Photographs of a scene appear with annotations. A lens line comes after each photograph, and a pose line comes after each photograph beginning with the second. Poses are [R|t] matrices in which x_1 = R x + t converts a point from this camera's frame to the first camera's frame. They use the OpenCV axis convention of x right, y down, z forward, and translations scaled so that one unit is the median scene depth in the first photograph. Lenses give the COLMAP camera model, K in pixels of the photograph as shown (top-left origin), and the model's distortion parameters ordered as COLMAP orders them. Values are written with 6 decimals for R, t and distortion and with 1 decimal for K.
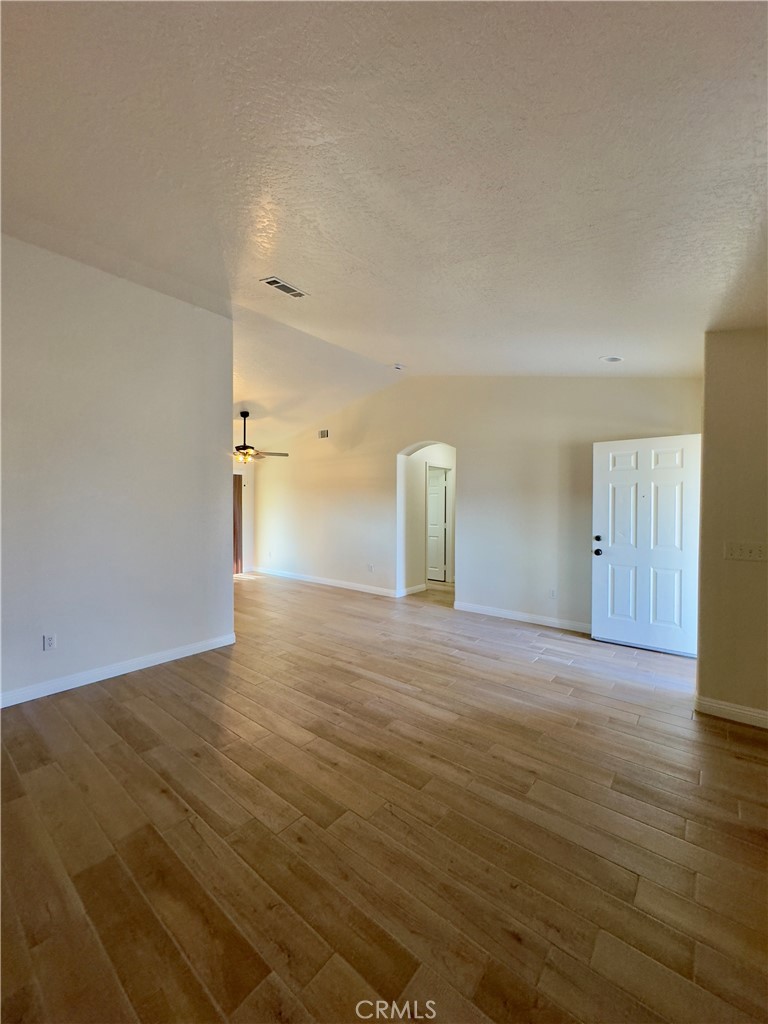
lens RADIAL K [[408.9, 0, 384.7], [0, 408.9, 511.1], [0, 0, 1]] dist [-0.001181, 0.000500]
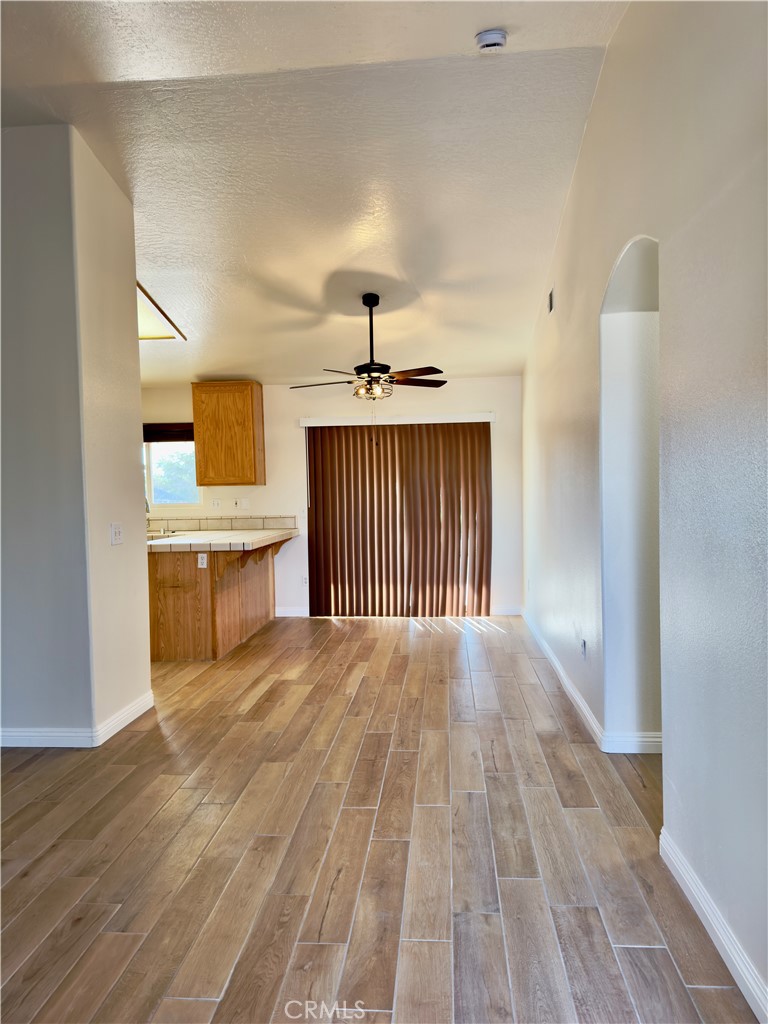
lens RADIAL K [[714.7, 0, 384.0], [0, 714.7, 512.0], [0, 0, 1]] dist [0.003373, -0.000729]
pose [[0.565382, 0.012067, -0.824741, 0.427431], [0.014455, 0.999594, 0.024535, 0.002128], [0.824703, -0.025794, 0.564978, 0.559135]]
